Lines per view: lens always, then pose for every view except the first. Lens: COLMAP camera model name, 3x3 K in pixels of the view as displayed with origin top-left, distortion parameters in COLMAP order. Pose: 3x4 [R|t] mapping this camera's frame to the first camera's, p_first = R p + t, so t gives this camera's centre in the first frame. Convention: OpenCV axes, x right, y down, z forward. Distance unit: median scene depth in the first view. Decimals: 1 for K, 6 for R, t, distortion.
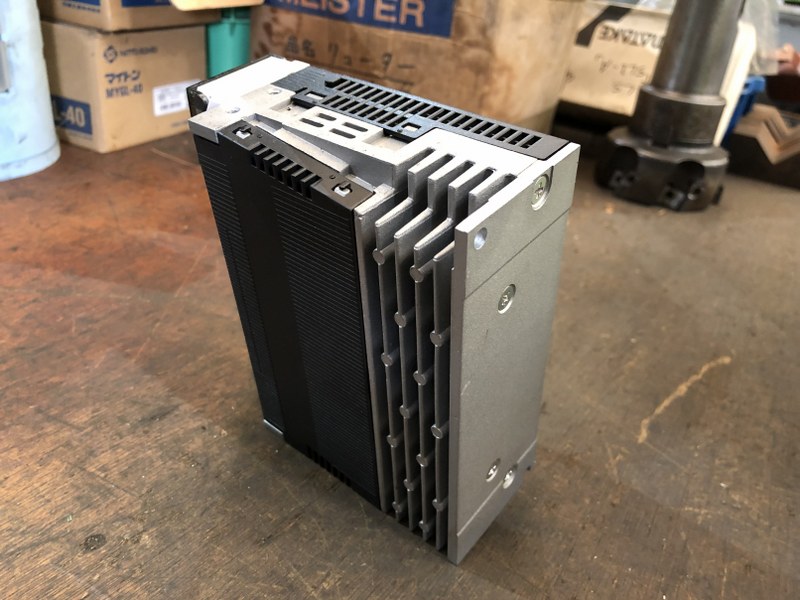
lens RADIAL K [[672.4, 0, 400.0], [0, 672.4, 300.0], [0, 0, 1]] dist [0.003110, -0.001862]
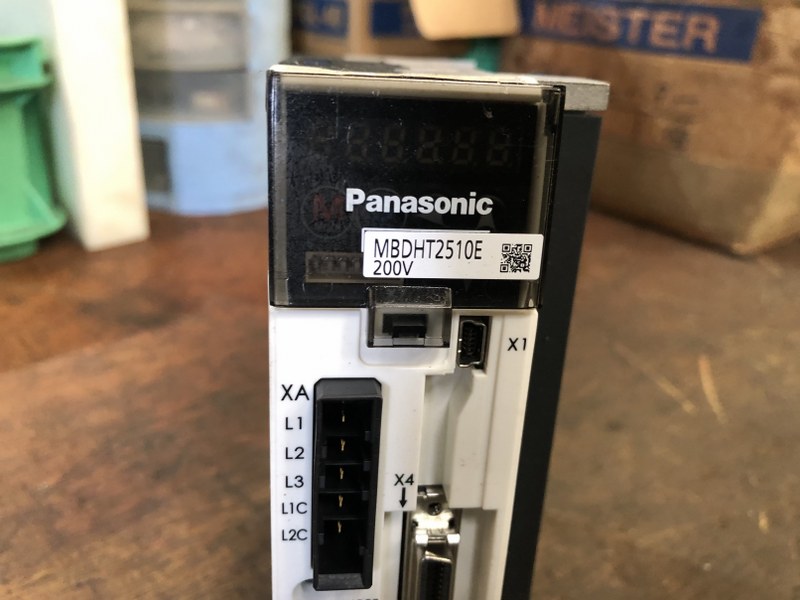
lens RADIAL K [[684.1, 0, 386.9], [0, 684.1, 298.7], [0, 0, 1]] dist [-0.002924, -0.010259]
pose [[0.943578, 0.088260, -0.319172, -0.071911], [-0.114924, 0.991202, -0.065658, -0.017233], [0.310569, 0.098634, 0.945420, 0.193316]]
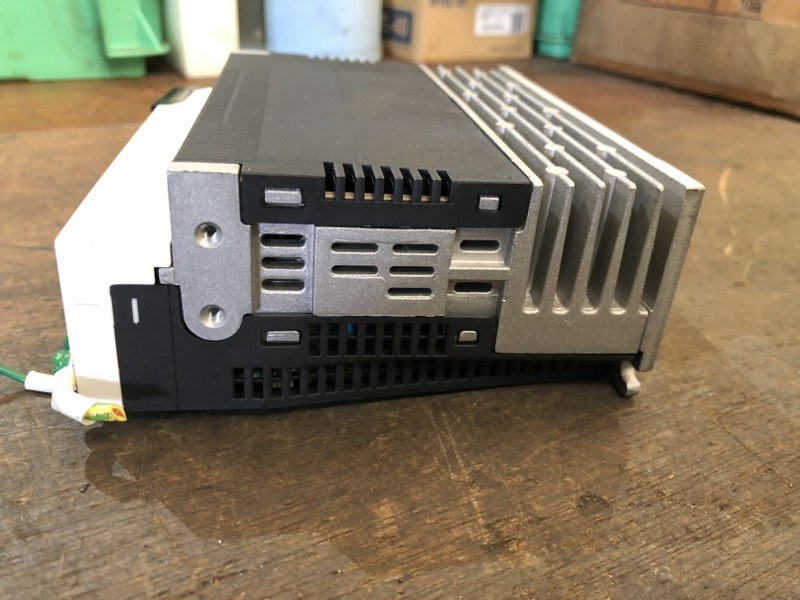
lens RADIAL K [[684.2, 0, 405.1], [0, 684.2, 300.7], [0, 0, 1]] dist [-0.002627, -0.001820]
pose [[0.870043, 0.174839, -0.460929, 0.125451], [-0.206591, 0.978245, -0.018893, 0.243368], [0.447598, 0.111662, 0.887236, 0.188981]]
